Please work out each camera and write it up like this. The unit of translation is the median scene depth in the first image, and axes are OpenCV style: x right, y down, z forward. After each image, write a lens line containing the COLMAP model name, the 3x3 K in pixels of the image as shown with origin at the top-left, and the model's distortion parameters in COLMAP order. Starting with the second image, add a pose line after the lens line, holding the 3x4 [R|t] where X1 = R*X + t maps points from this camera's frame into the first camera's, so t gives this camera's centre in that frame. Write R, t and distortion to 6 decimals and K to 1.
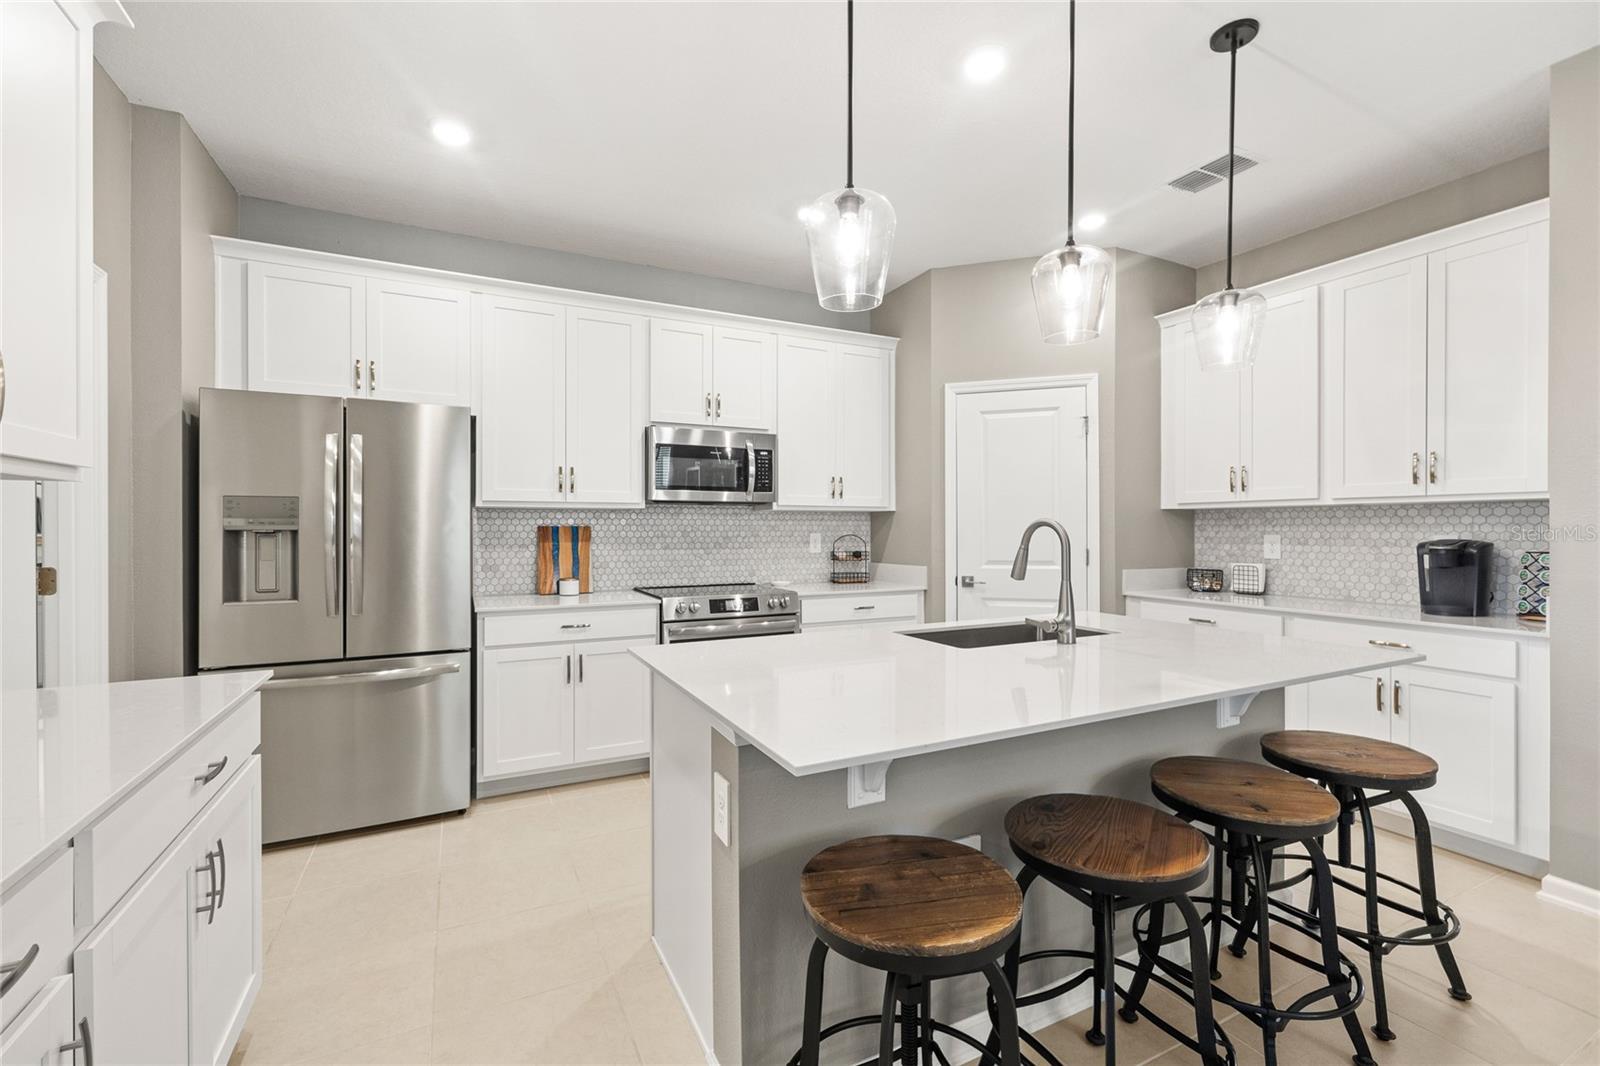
lens RADIAL K [[675.7, 0, 800.0], [0, 675.7, 533.0], [0, 0, 1]] dist [0.001997, 0.000797]
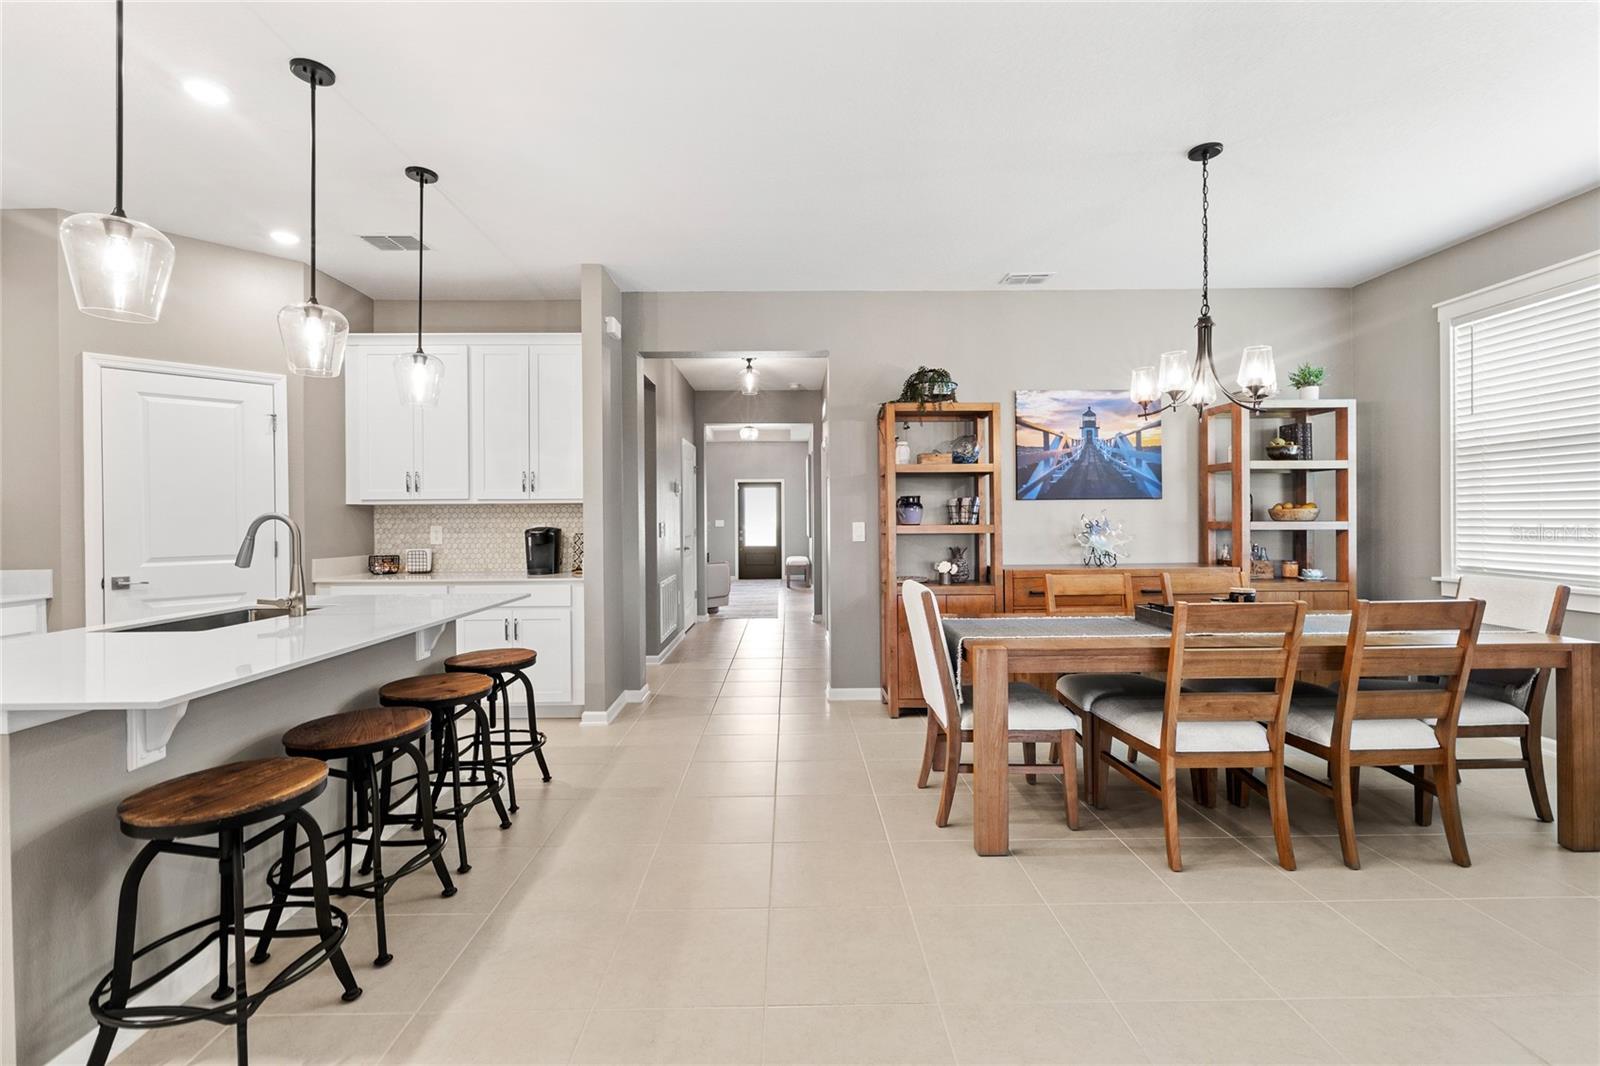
lens RADIAL K [[695.5, 0, 792.8], [0, 695.5, 518.1], [0, 0, 1]] dist [0.000538, 0.000286]
pose [[0.444620, -0.000530, 0.895719, -0.189500], [0.012279, 0.999909, -0.005503, 0.003615], [-0.895635, 0.013445, 0.444586, -0.200877]]
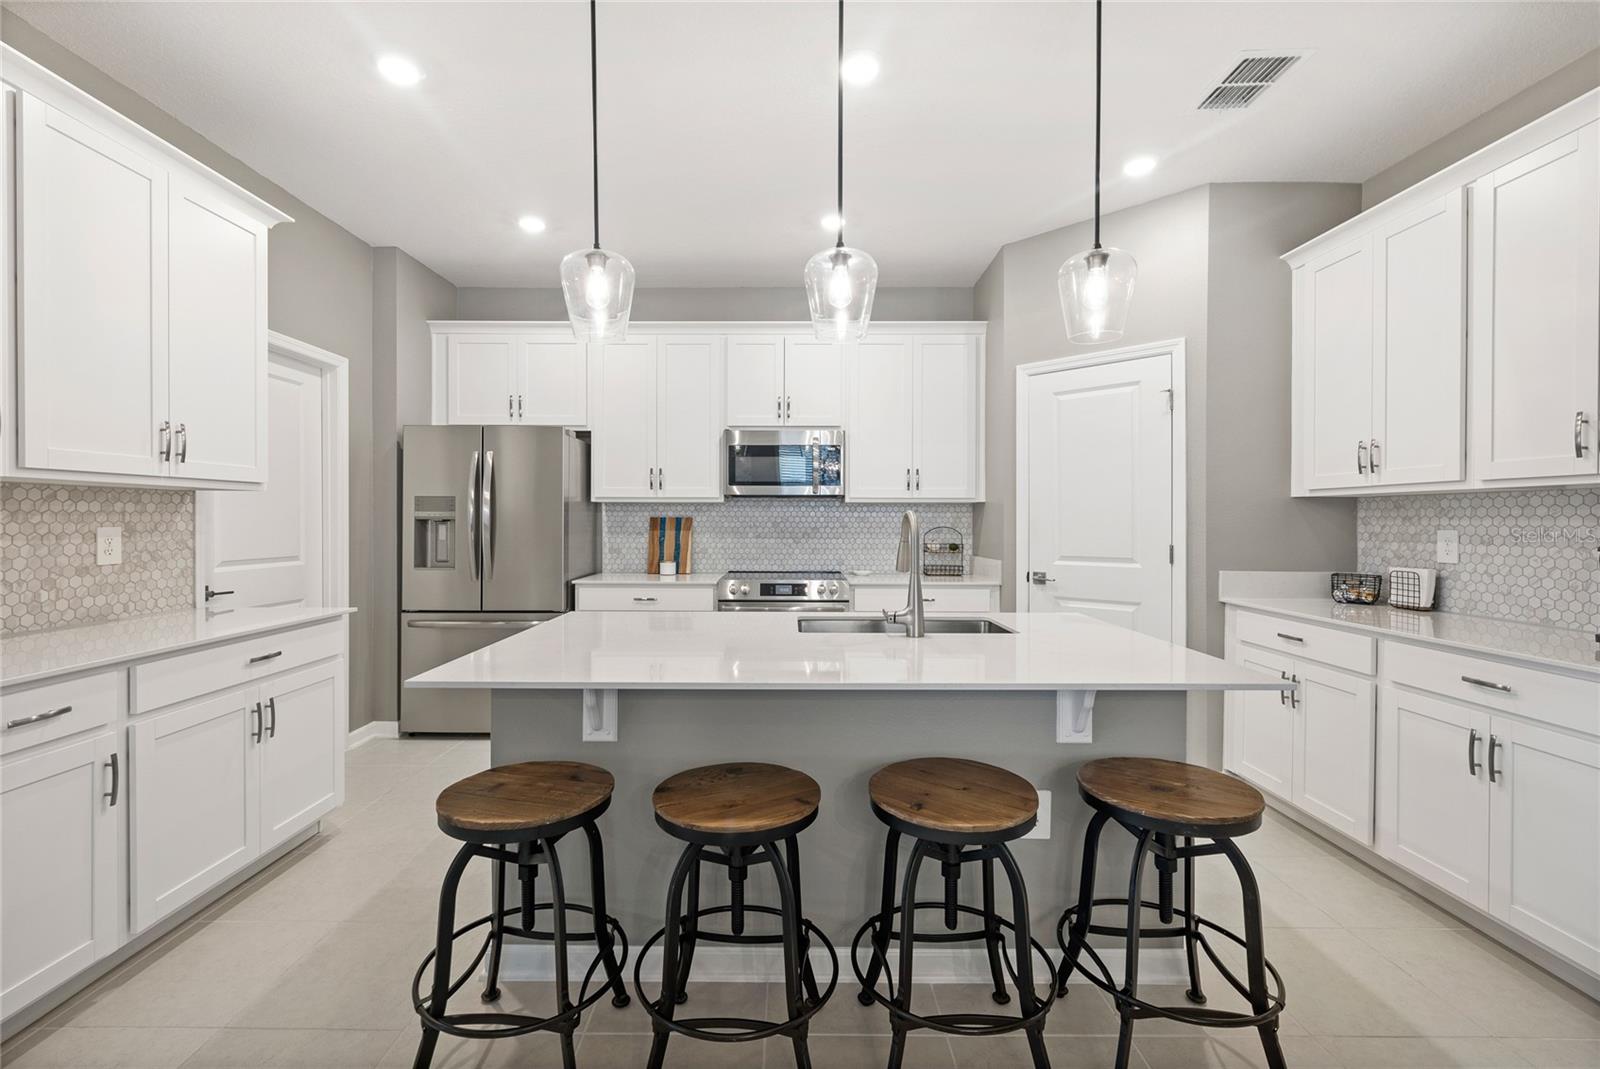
lens RADIAL K [[681.7, 0, 790.1], [0, 681.7, 529.0], [0, 0, 1]] dist [0.002800, 0.000617]
pose [[0.892238, 0.009036, -0.451474, 0.398740], [-0.006110, 0.999950, 0.007939, -0.000367], [0.451523, -0.004325, 0.892249, 0.016246]]
